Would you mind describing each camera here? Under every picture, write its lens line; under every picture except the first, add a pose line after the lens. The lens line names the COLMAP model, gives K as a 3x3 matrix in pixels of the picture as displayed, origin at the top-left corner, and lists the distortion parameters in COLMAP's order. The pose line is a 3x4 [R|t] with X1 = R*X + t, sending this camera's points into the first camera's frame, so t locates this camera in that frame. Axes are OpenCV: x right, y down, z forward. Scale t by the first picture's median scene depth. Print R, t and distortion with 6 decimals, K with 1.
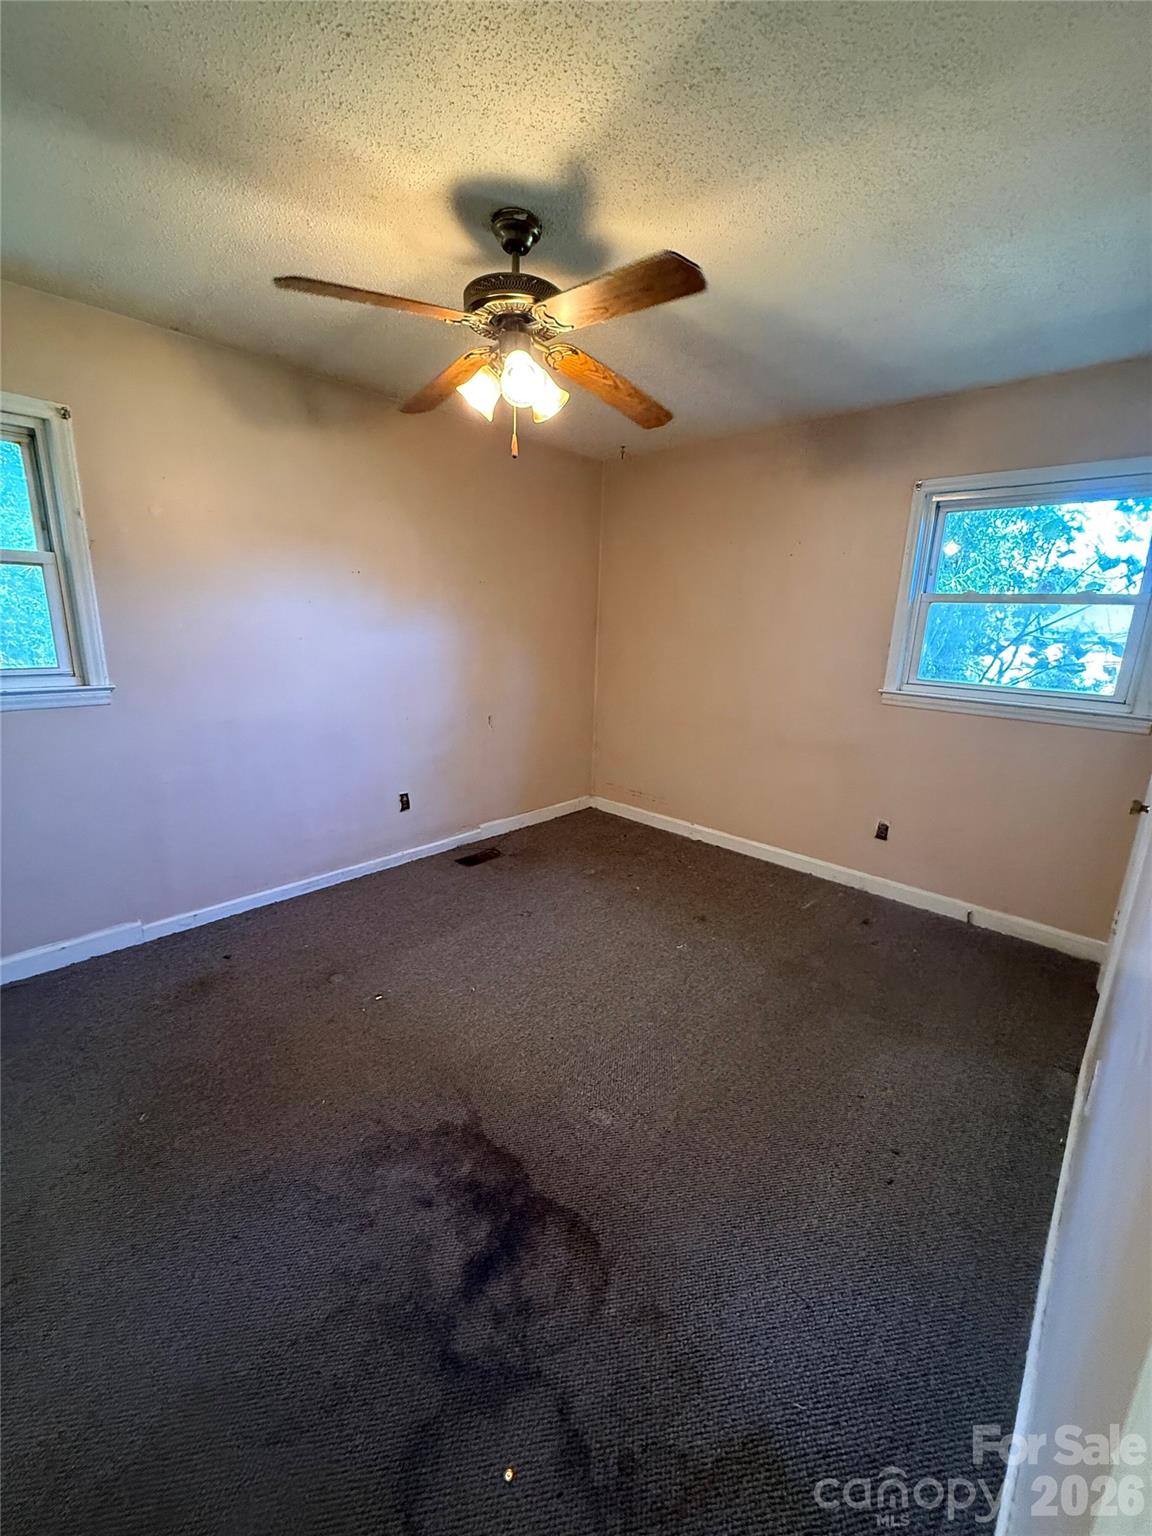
lens RADIAL K [[612.5, 0, 574.2], [0, 612.5, 763.8], [0, 0, 1]] dist [-0.001337, 0.000609]
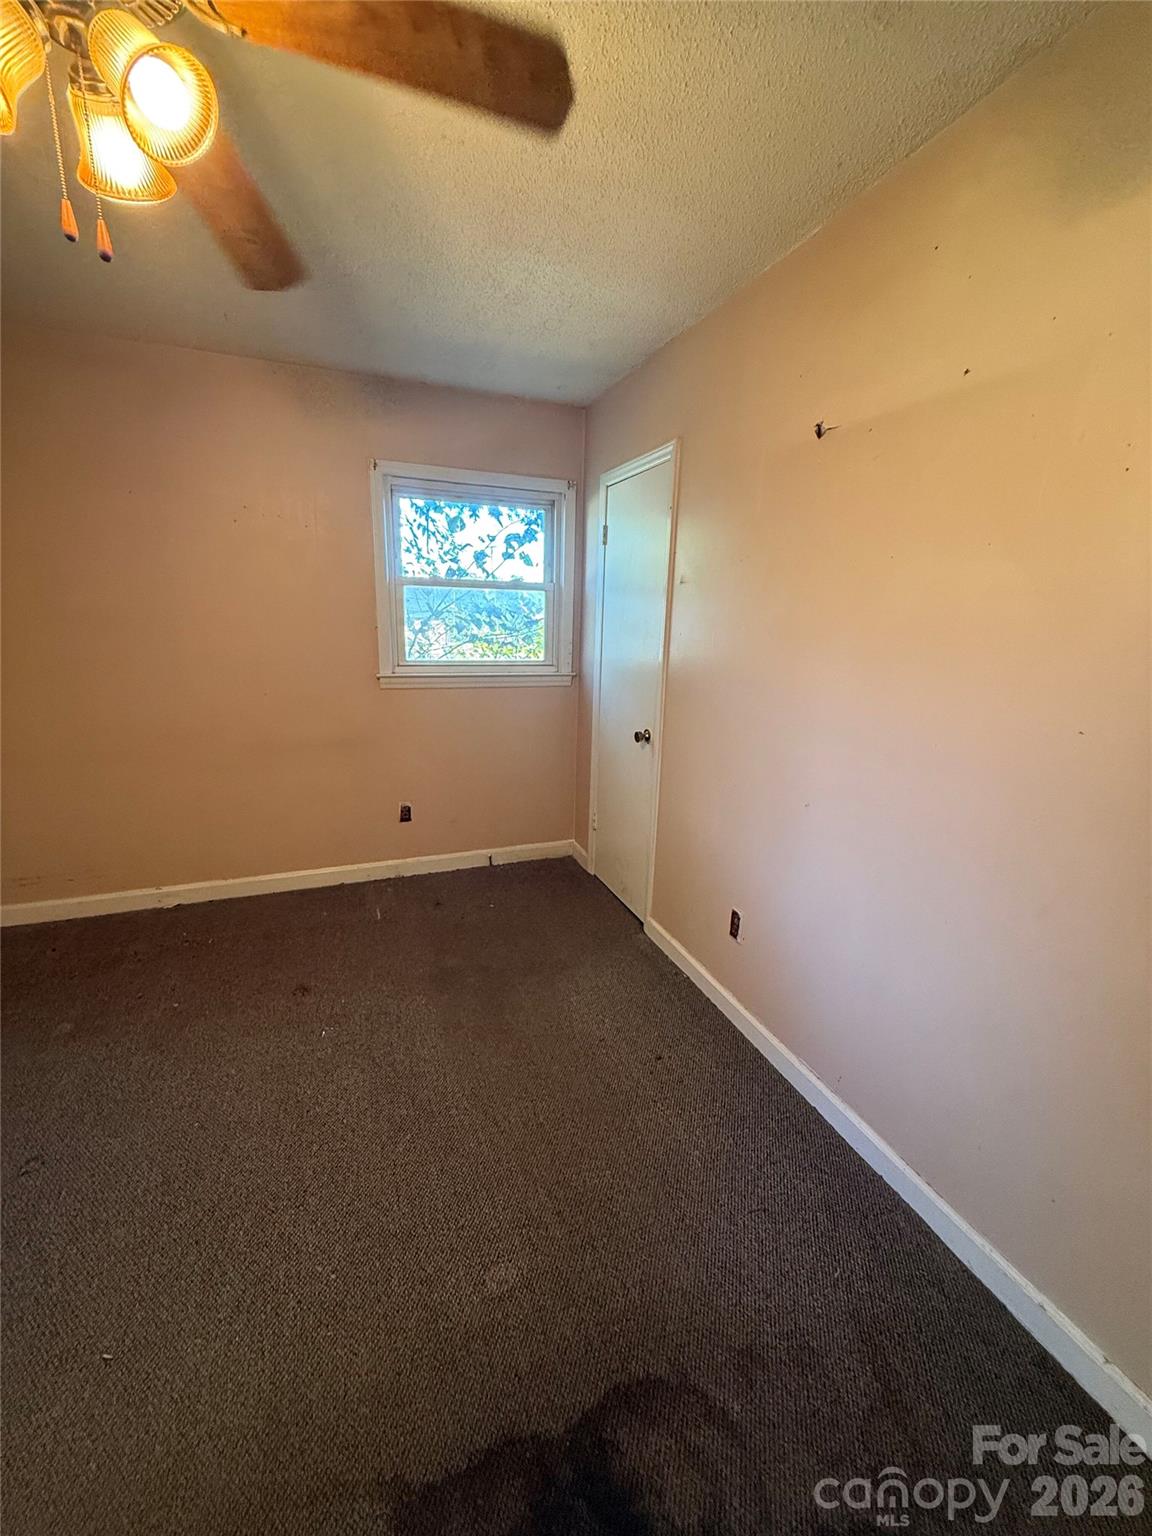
lens RADIAL K [[612.5, 0, 574.2], [0, 612.5, 763.8], [0, 0, 1]] dist [-0.001337, 0.000609]
pose [[0.430710, -0.233178, 0.871847, -0.256531], [0.200827, 0.966587, 0.159304, -0.080131], [-0.879862, 0.106477, 0.463147, 0.305478]]
